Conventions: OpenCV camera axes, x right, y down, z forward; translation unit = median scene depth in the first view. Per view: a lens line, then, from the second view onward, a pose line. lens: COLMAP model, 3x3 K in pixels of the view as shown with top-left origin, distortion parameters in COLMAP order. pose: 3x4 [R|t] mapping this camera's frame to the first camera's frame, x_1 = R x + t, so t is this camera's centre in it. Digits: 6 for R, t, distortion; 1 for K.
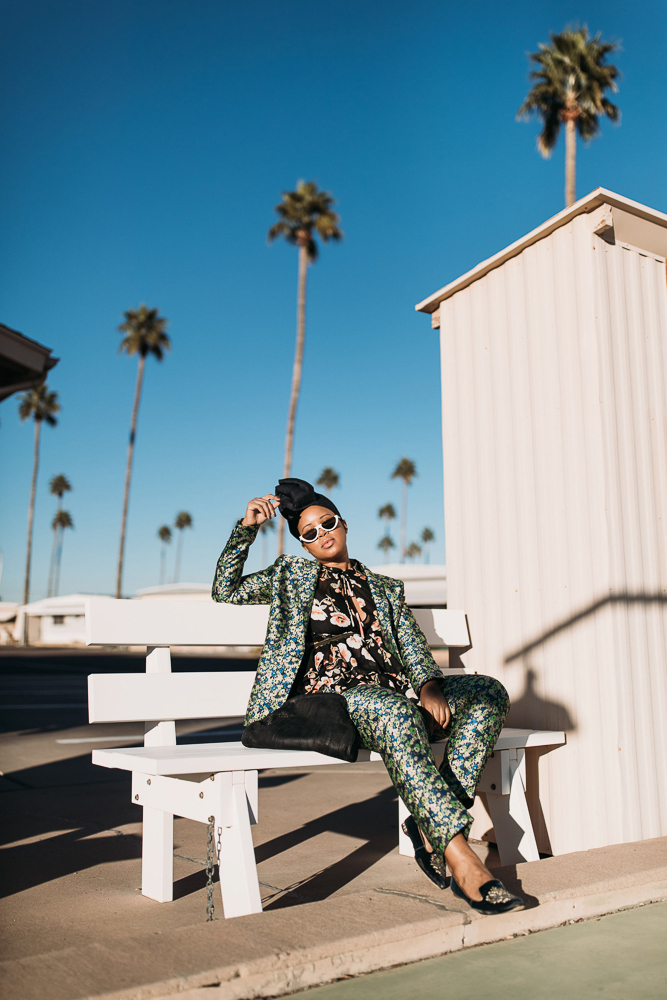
lens RADIAL K [[984.3, 0, 327.1], [0, 984.3, 500.1], [0, 0, 1]] dist [-0.002499, 0.000000]
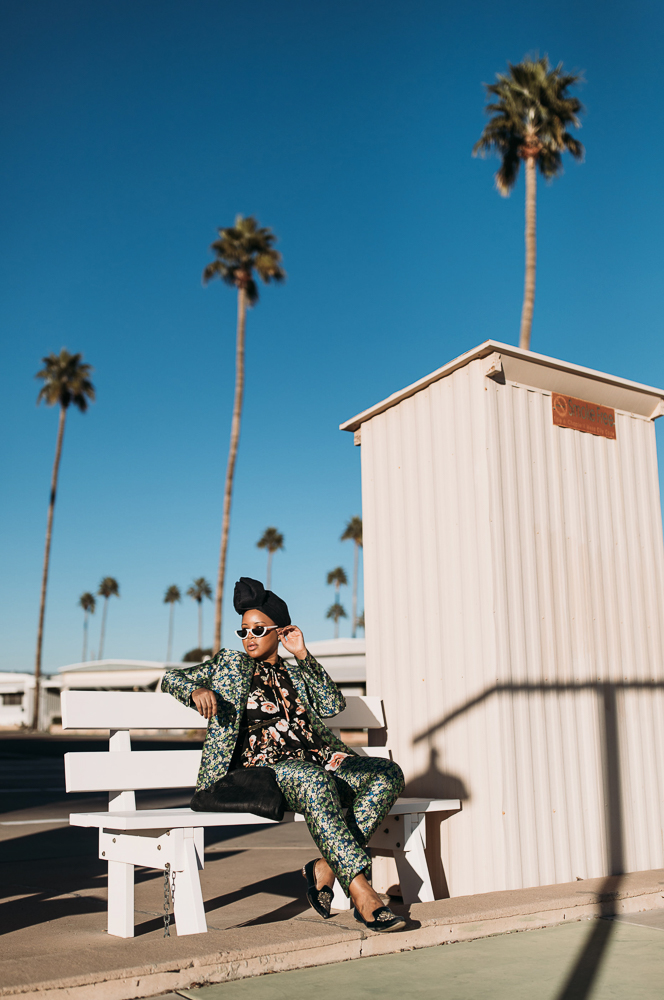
lens RADIAL K [[1183.8, 0, 287.9], [0, 1183.8, 540.7], [0, 0, 1]] dist [-0.004964, 0.000000]
pose [[0.999913, -0.003469, 0.012764, 0.014862], [0.003587, 0.999951, -0.009220, -0.060197], [-0.012731, 0.009265, 0.999876, -0.398709]]
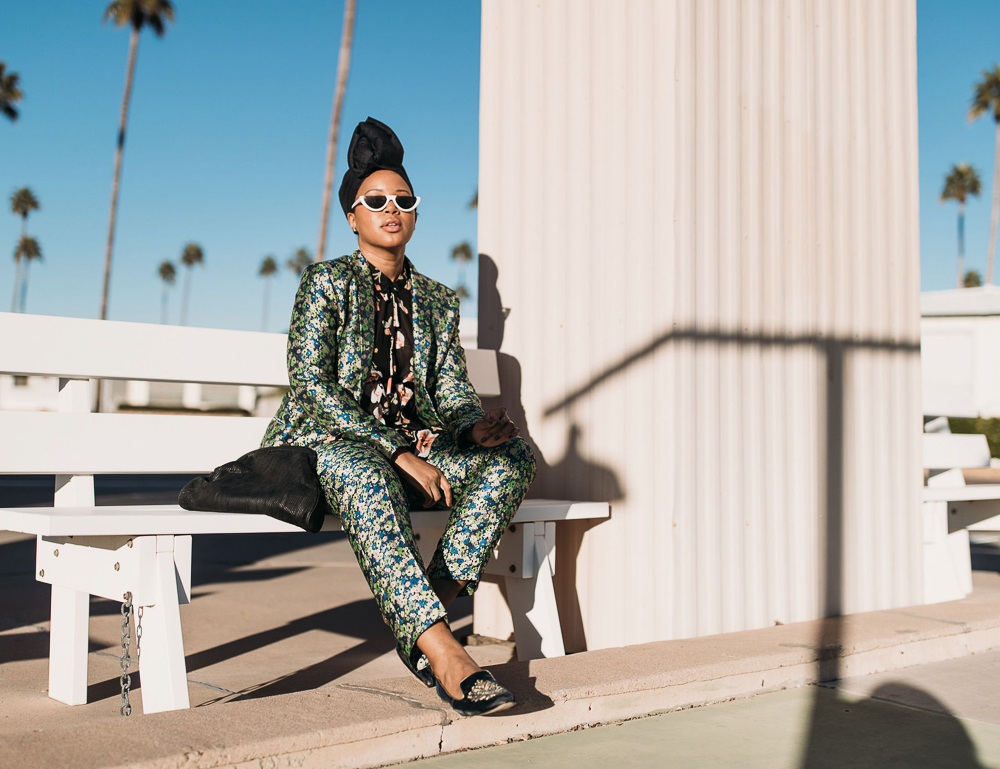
lens RADIAL K [[1278.8, 0, 499.4], [0, 1278.8, 374.2], [0, 0, 1]] dist [-0.006065, 0.000000]
pose [[0.996382, 0.026029, 0.080905, 0.063942], [-0.034081, 0.994424, 0.099795, 0.032132], [-0.077856, -0.102191, 0.991713, 0.005467]]
